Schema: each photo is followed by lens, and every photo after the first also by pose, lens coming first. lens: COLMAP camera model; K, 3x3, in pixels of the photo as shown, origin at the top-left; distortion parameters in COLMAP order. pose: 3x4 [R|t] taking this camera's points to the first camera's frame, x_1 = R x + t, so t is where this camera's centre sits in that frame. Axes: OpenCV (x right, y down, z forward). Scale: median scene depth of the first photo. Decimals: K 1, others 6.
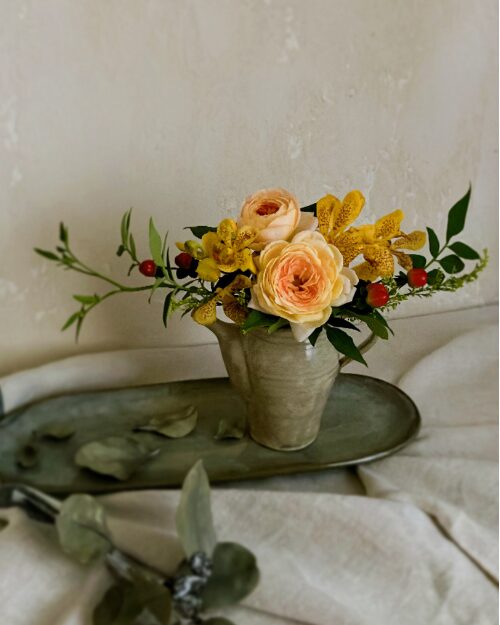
lens RADIAL K [[860.4, 0, 226.8], [0, 860.4, 303.4], [0, 0, 1]] dist [-0.018602, 0.000000]
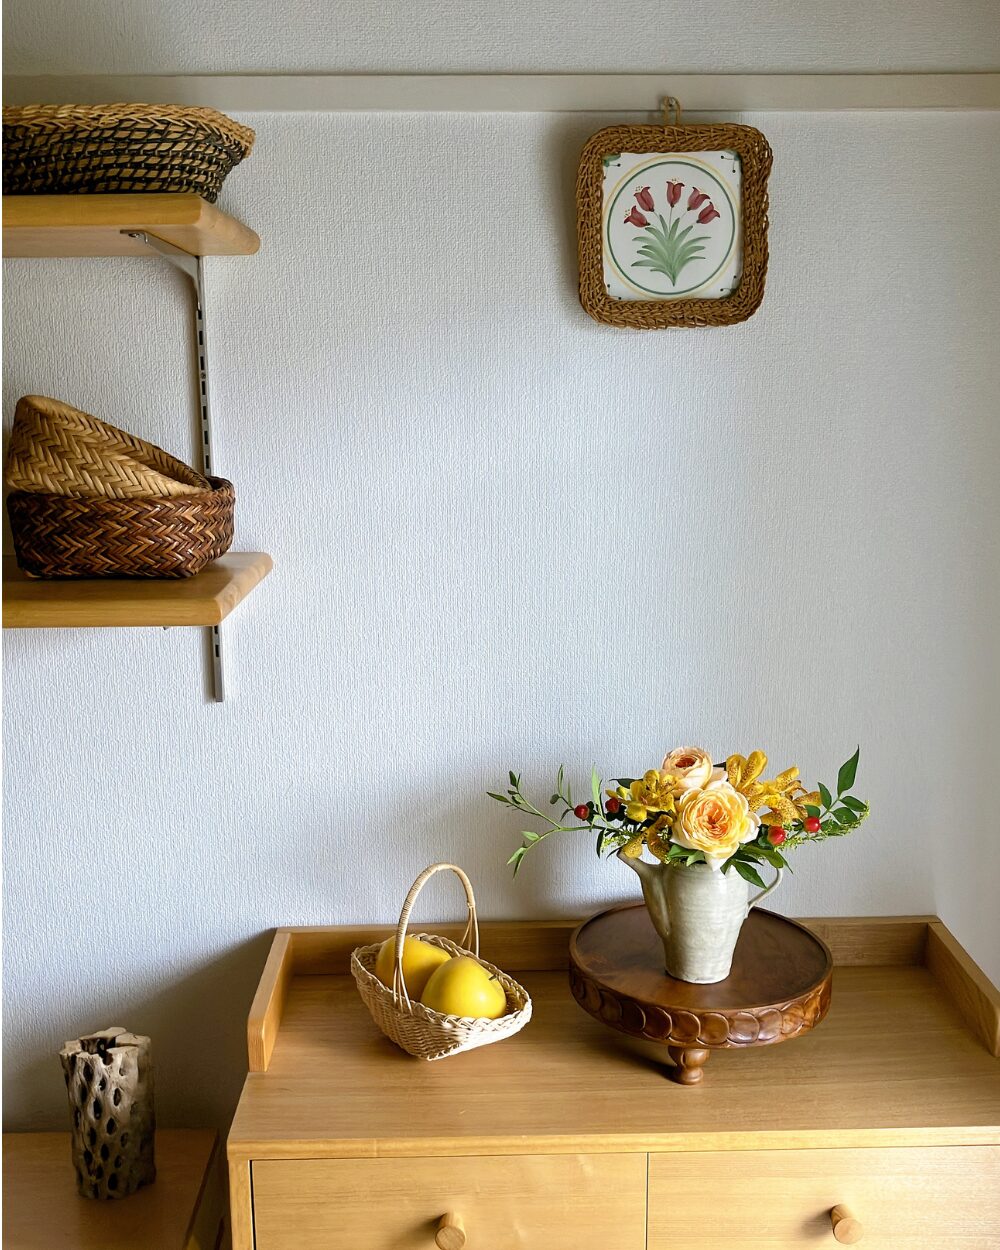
lens RADIAL K [[1644.7, 0, 428.8], [0, 1644.7, 640.2], [0, 0, 1]] dist [0.171442, 0.000000]
pose [[0.997700, 0.022867, -0.063812, -0.171837], [-0.038030, 0.968096, -0.247675, 0.319992], [0.056112, 0.249532, 0.966739, -1.349194]]
